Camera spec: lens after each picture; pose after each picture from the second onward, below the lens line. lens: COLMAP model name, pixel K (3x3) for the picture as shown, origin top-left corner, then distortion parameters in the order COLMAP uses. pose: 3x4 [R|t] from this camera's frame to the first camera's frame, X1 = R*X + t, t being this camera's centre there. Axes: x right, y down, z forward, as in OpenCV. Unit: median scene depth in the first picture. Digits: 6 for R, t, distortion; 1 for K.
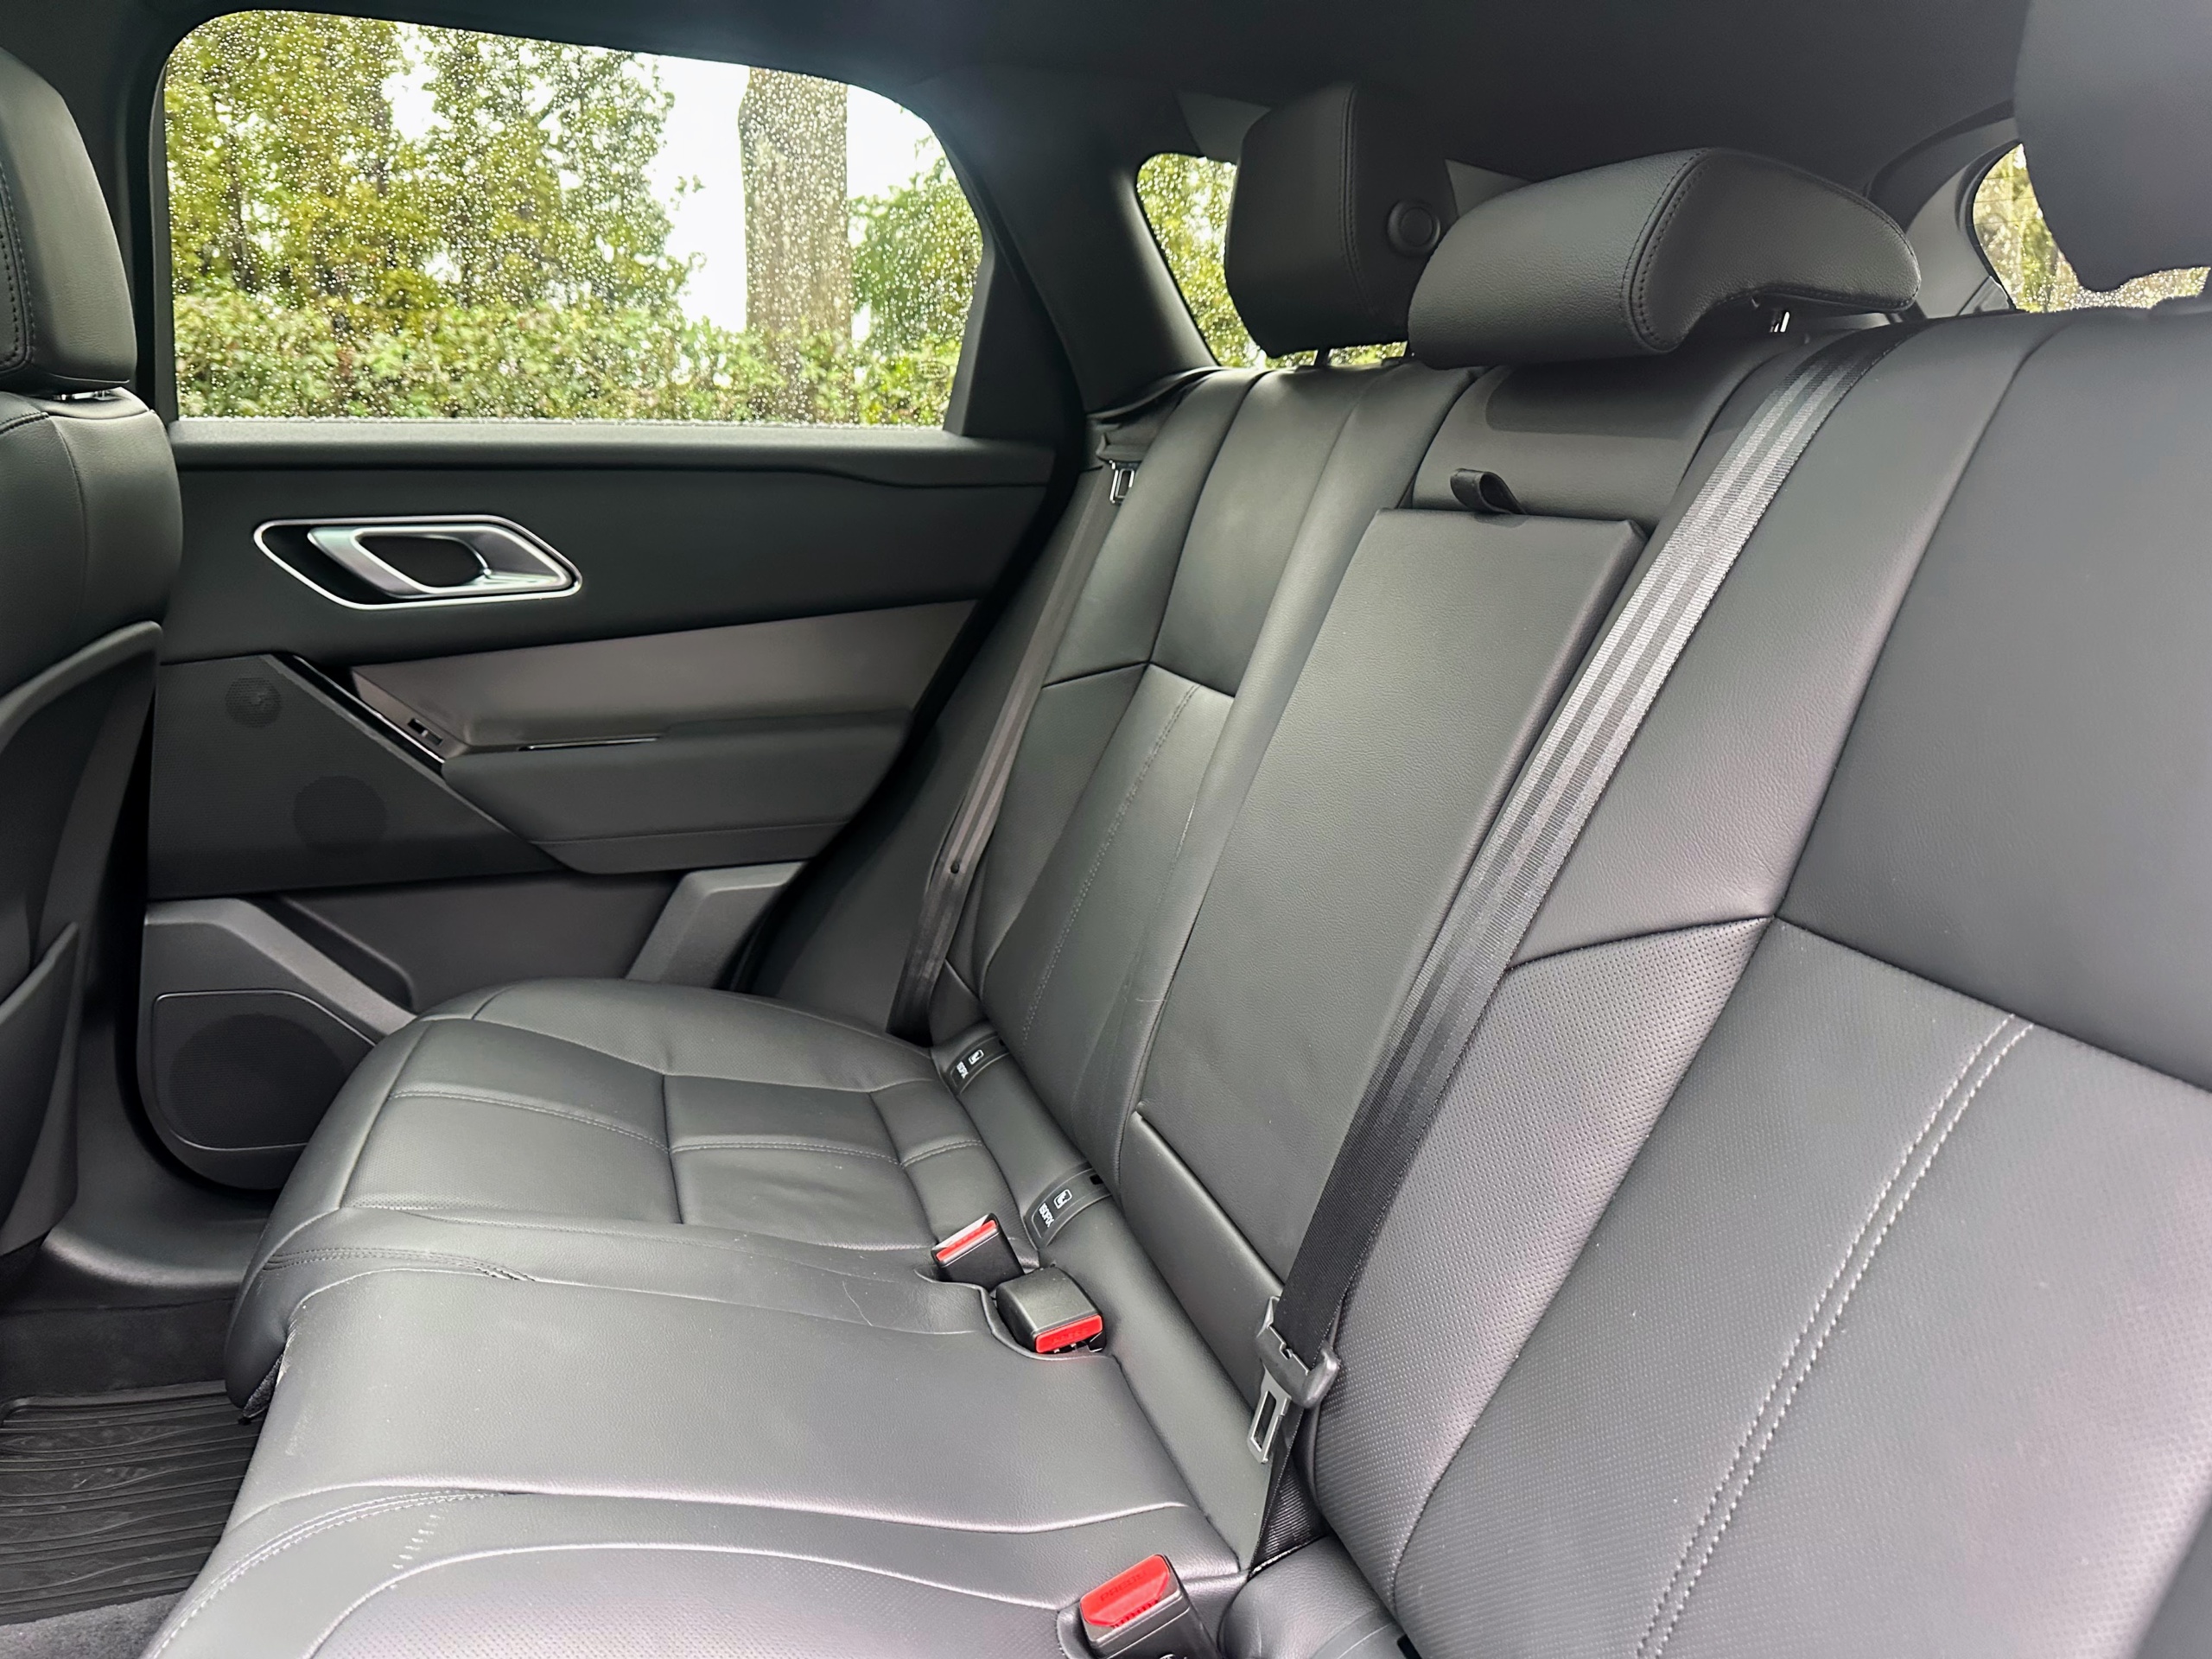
lens RADIAL K [[1631.6, 0, 1217.9], [0, 1631.6, 875.0], [0, 0, 1]] dist [-0.011962, -0.015203]
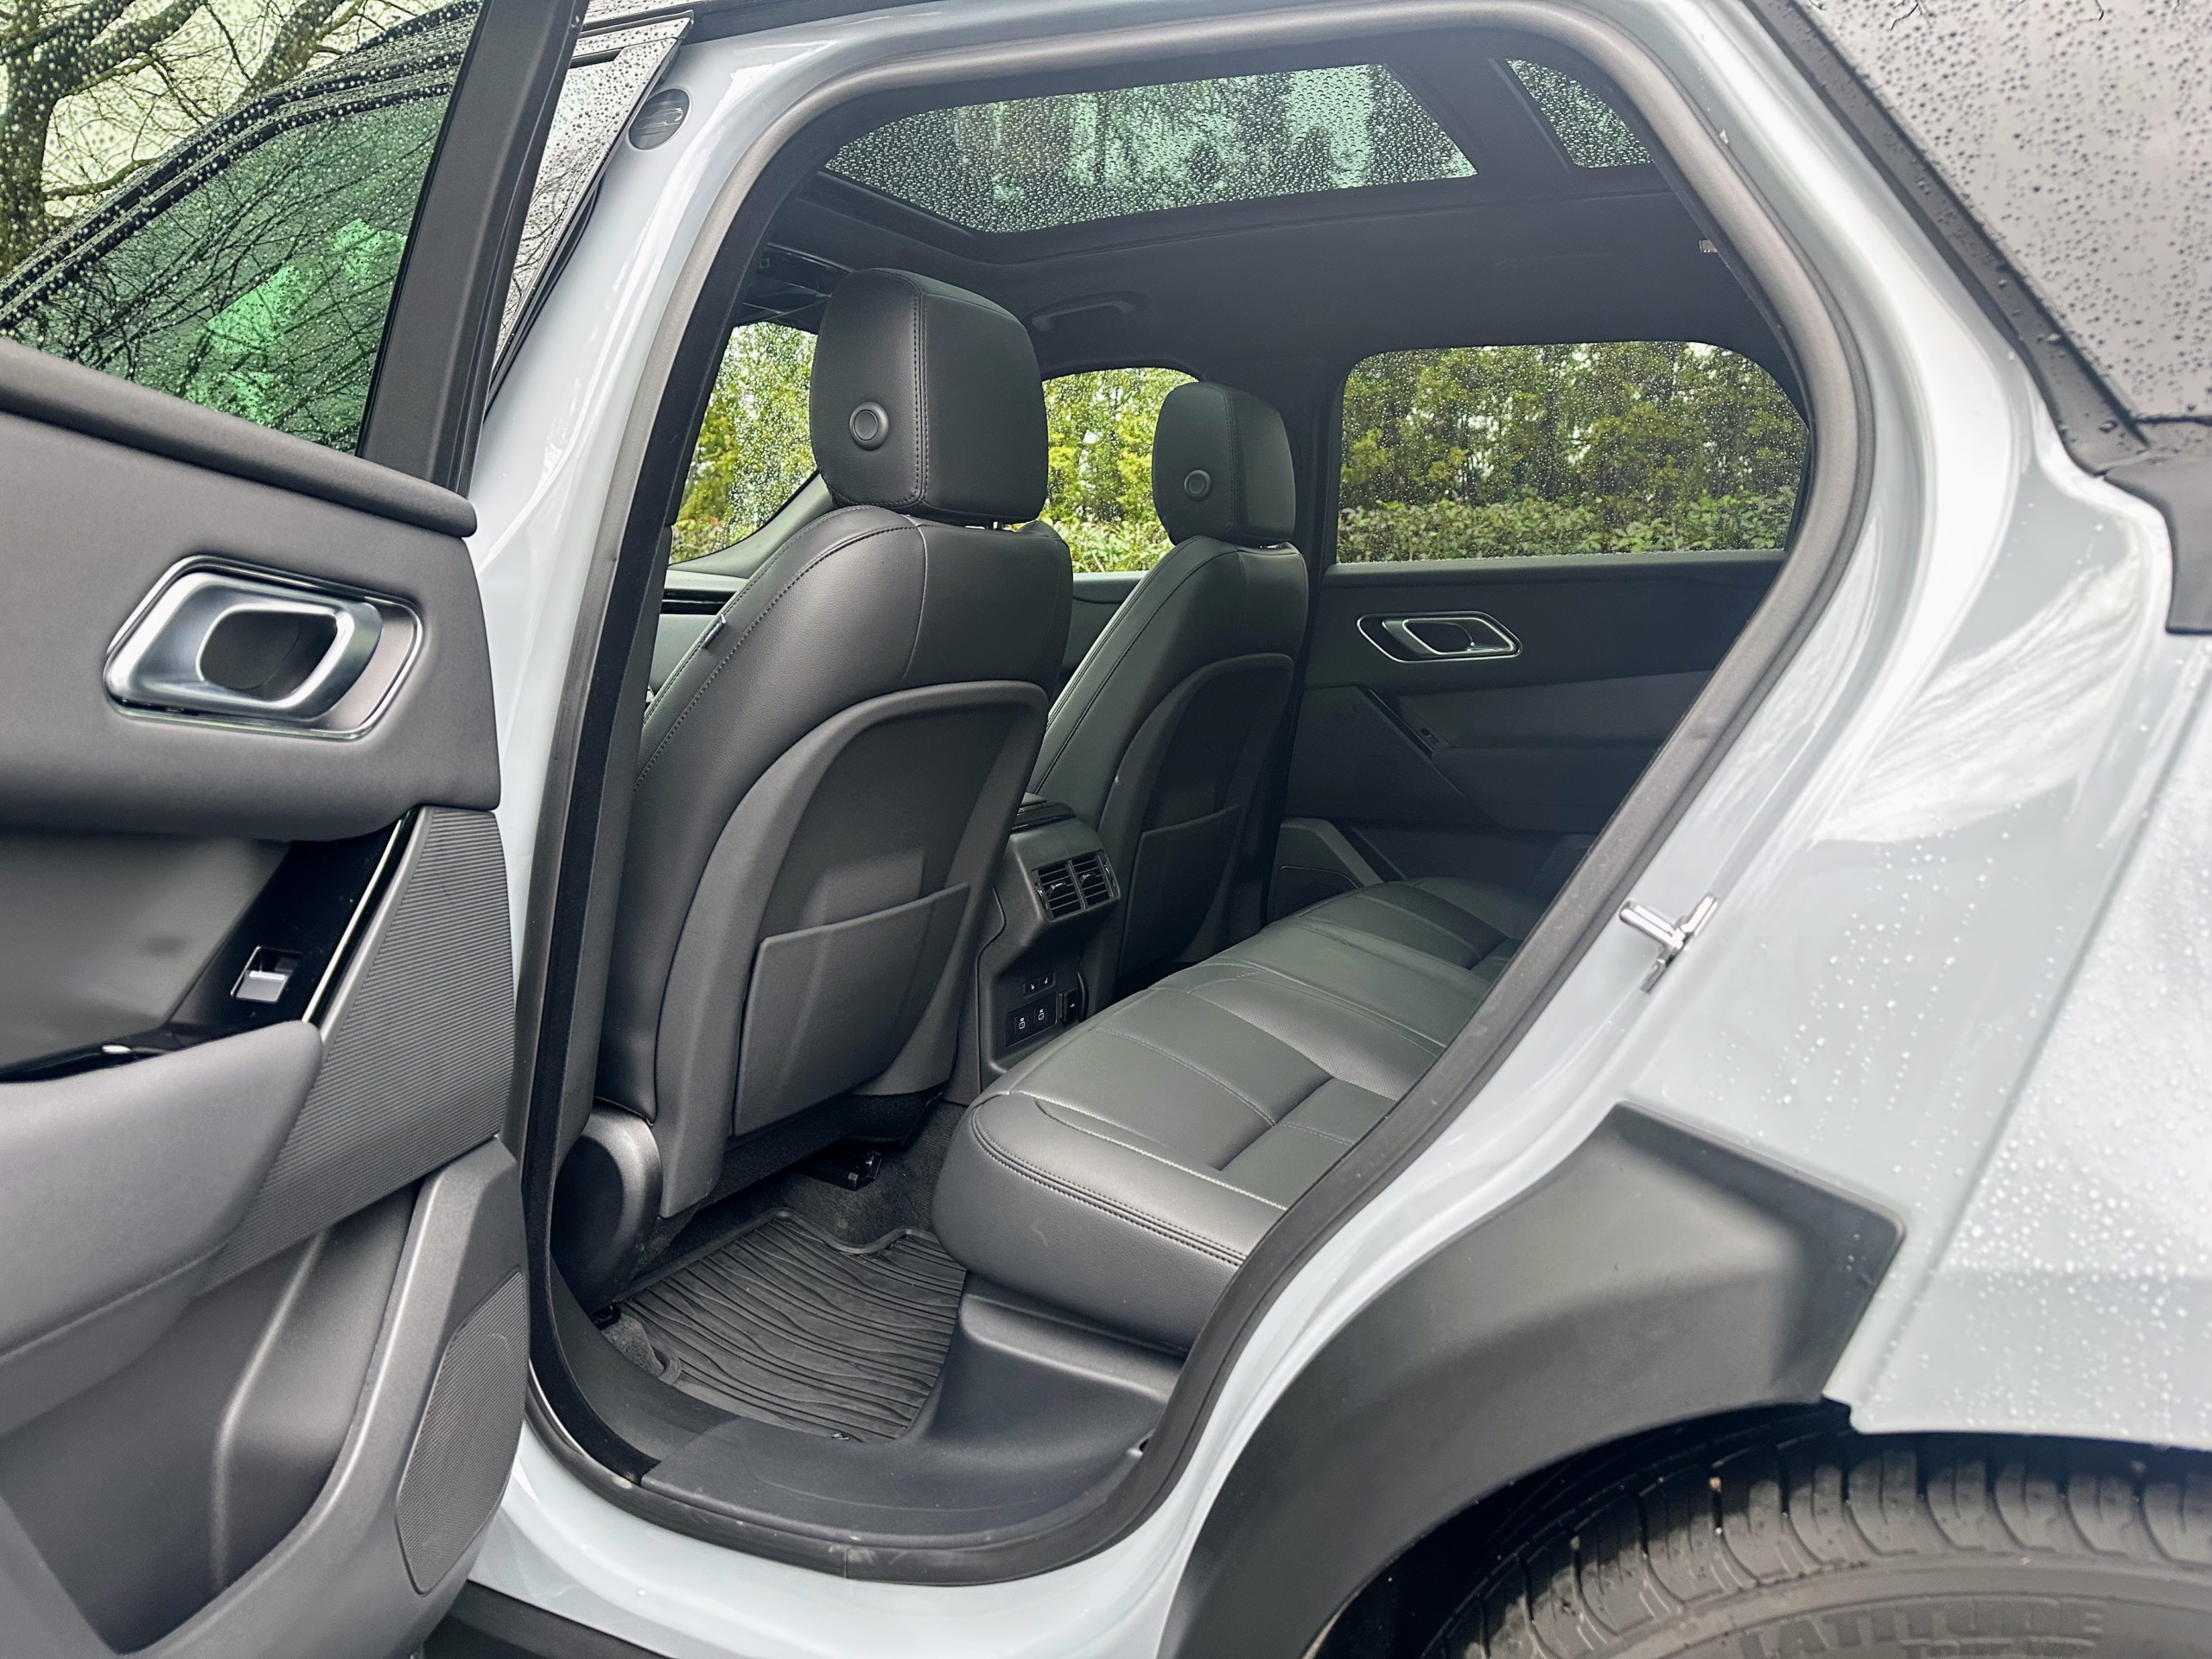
lens RADIAL K [[1584.2, 0, 1105.9], [0, 1584.2, 851.3], [0, 0, 1]] dist [0.054569, -0.039424]
pose [[0.689320, 0.083879, -0.719585, 0.092273], [-0.168081, 0.984689, -0.046230, 0.031195], [0.704689, 0.152816, 0.692864, -0.073237]]
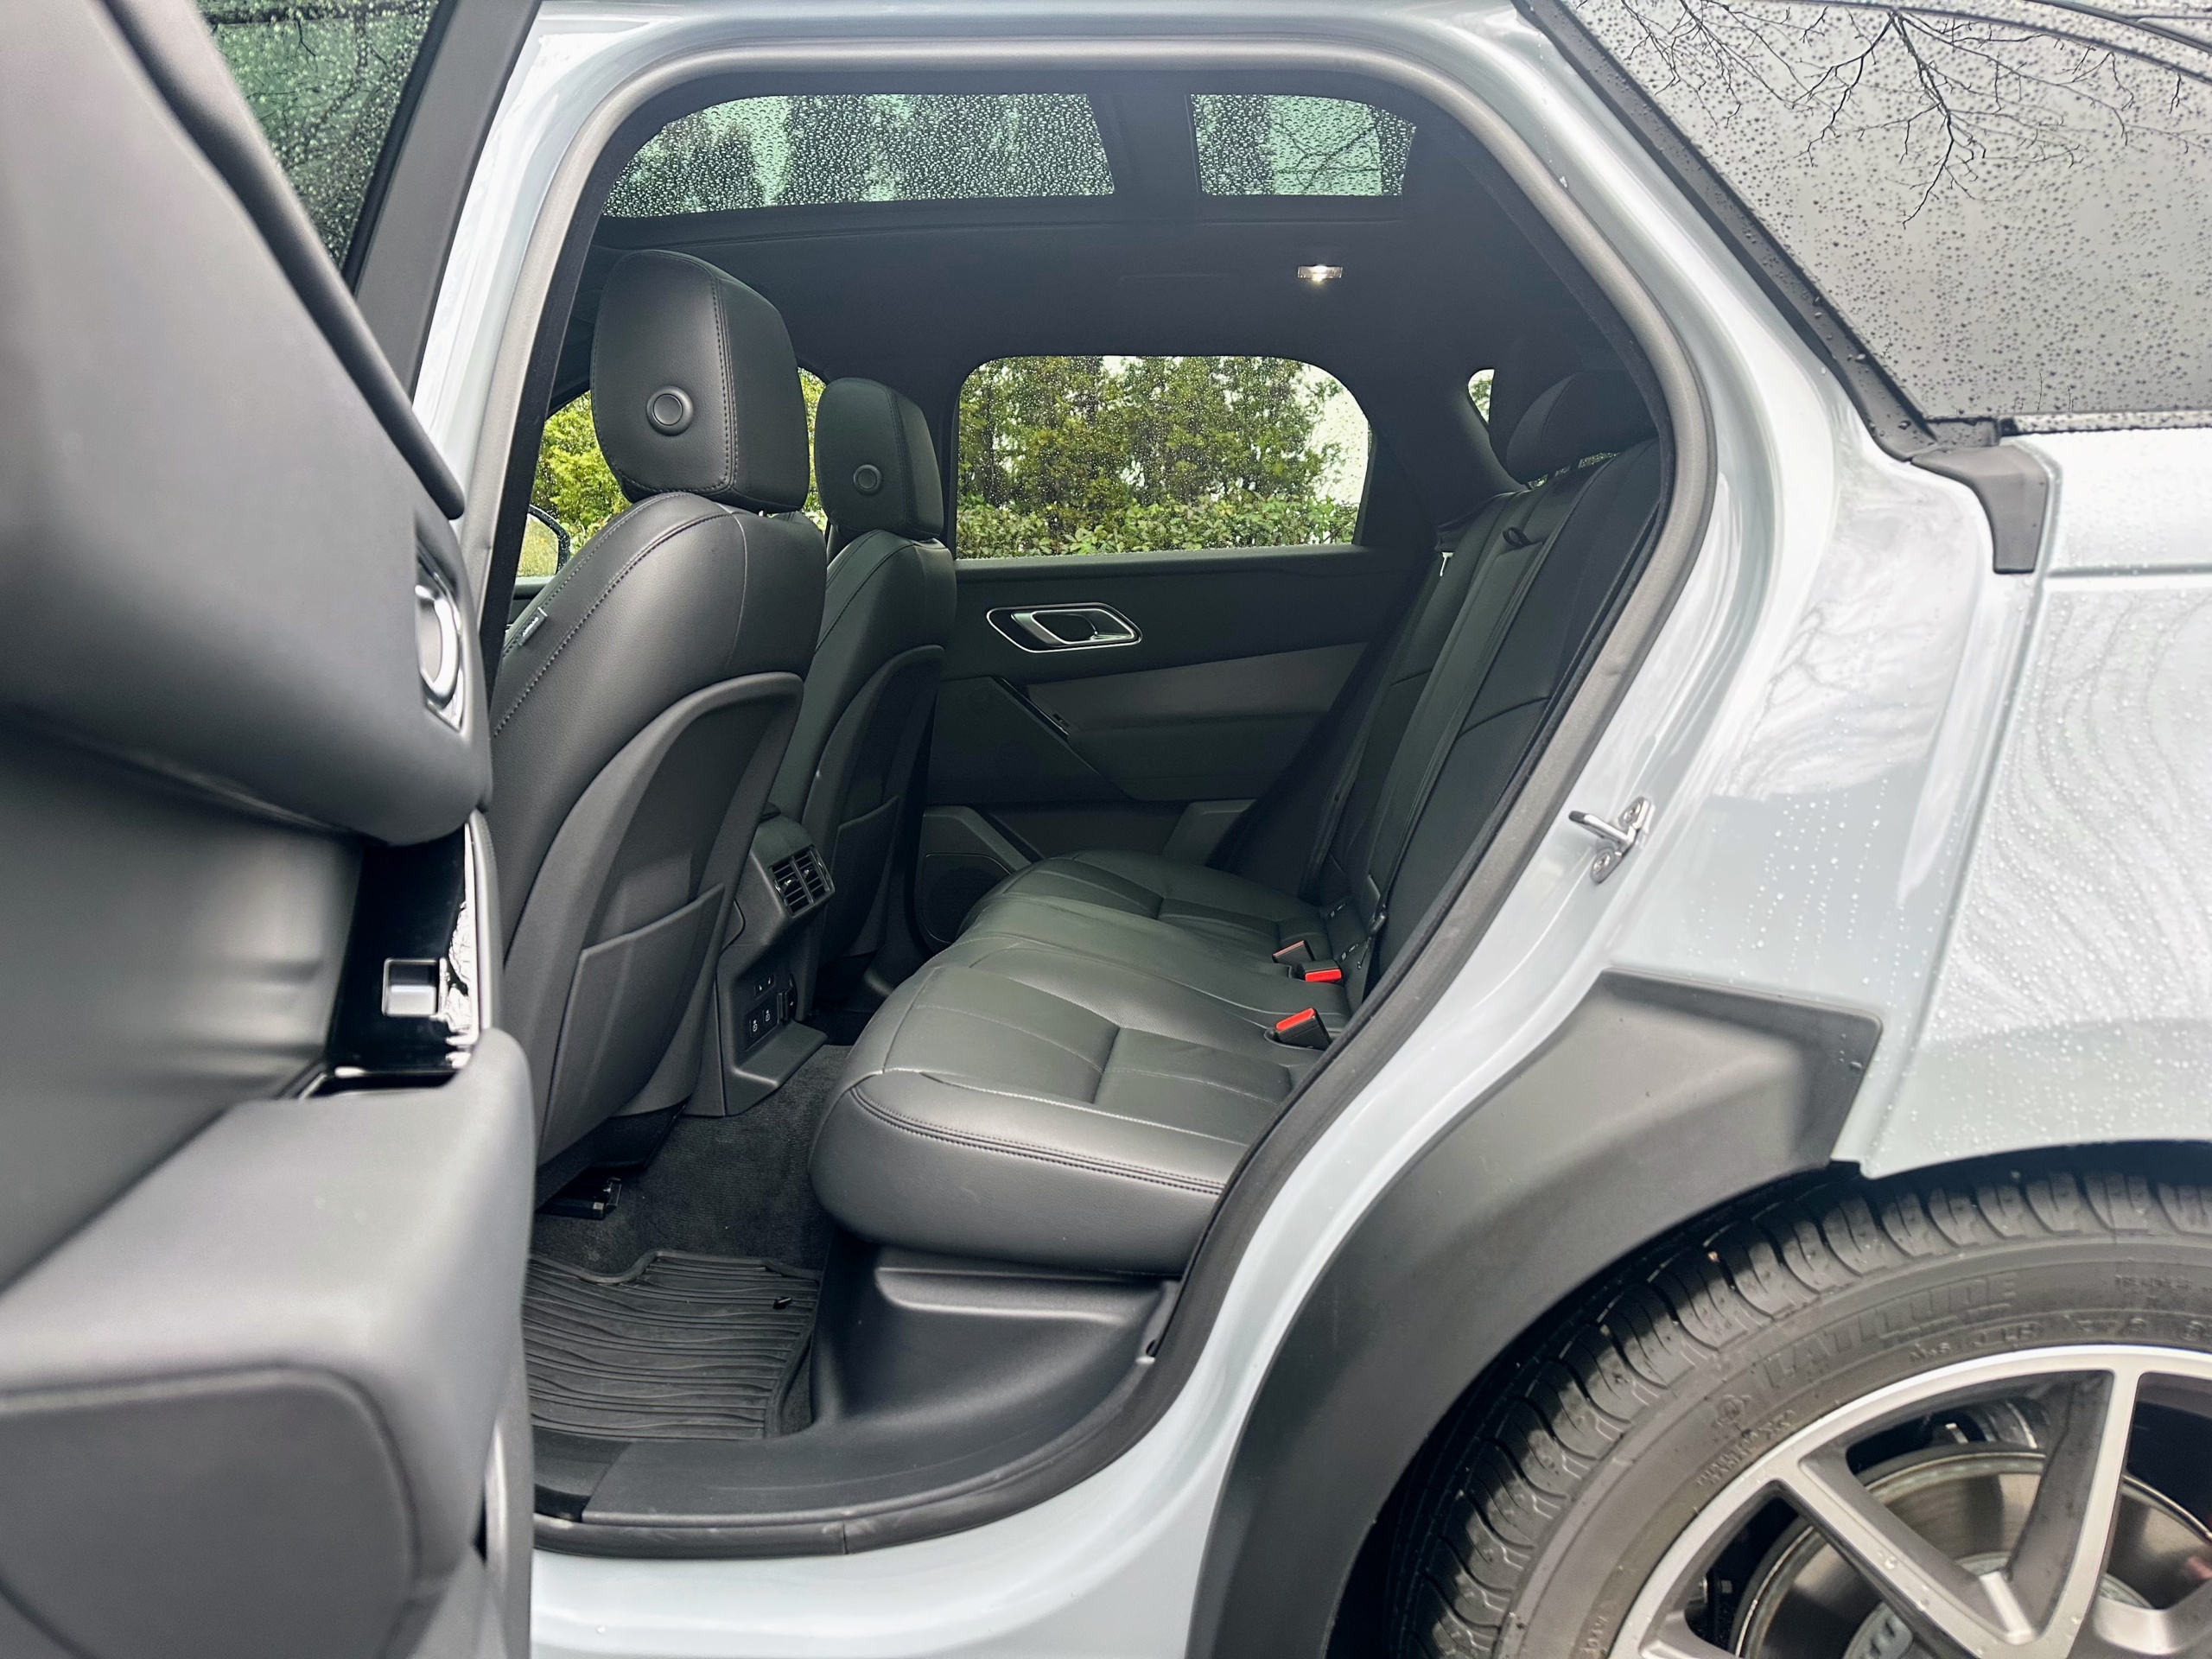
lens RADIAL K [[1584.2, 0, 1131.7], [0, 1584.2, 864.9], [0, 0, 1]] dist [0.054569, -0.039424]
pose [[0.906012, 0.018921, -0.422828, 0.063631], [-0.060831, 0.994450, -0.085844, 0.040956], [0.418857, 0.103496, 0.902135, -0.104457]]
